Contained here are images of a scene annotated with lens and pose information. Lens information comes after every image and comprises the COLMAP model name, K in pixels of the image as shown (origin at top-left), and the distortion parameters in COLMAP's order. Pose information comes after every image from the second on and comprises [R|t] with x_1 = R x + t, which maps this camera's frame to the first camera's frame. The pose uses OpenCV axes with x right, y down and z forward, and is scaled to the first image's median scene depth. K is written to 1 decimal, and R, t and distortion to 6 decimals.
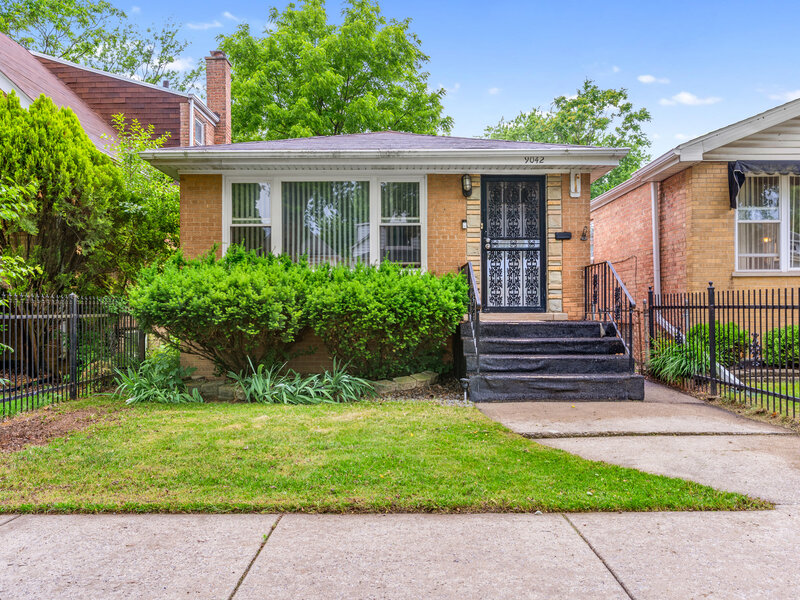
lens RADIAL K [[621.0, 0, 400.0], [0, 621.0, 300.0], [0, 0, 1]] dist [0.000917, -0.000472]
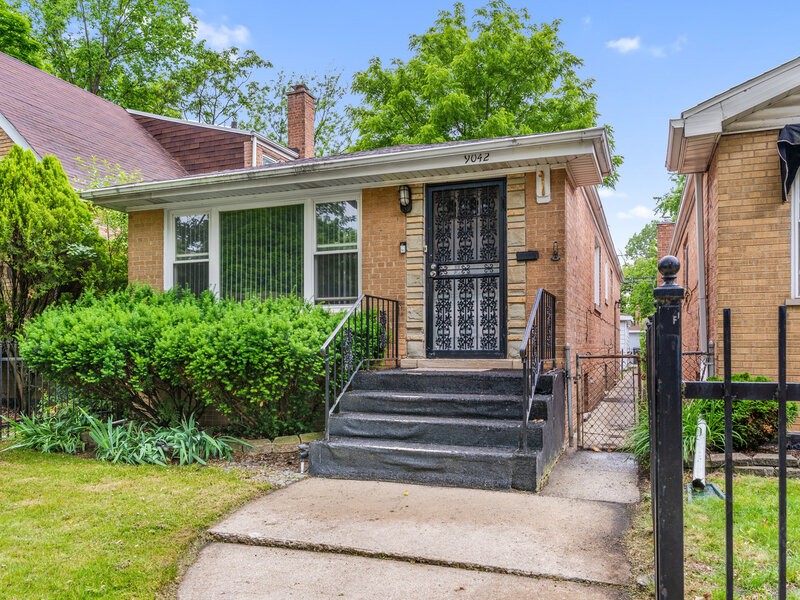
lens RADIAL K [[631.1, 0, 400.2], [0, 631.1, 340.2], [0, 0, 1]] dist [0.000410, -0.002320]
pose [[0.933721, -0.002148, -0.357996, 0.390259], [0.004236, 0.999978, 0.005050, -0.006545], [0.357977, -0.006232, 0.933710, 0.235556]]
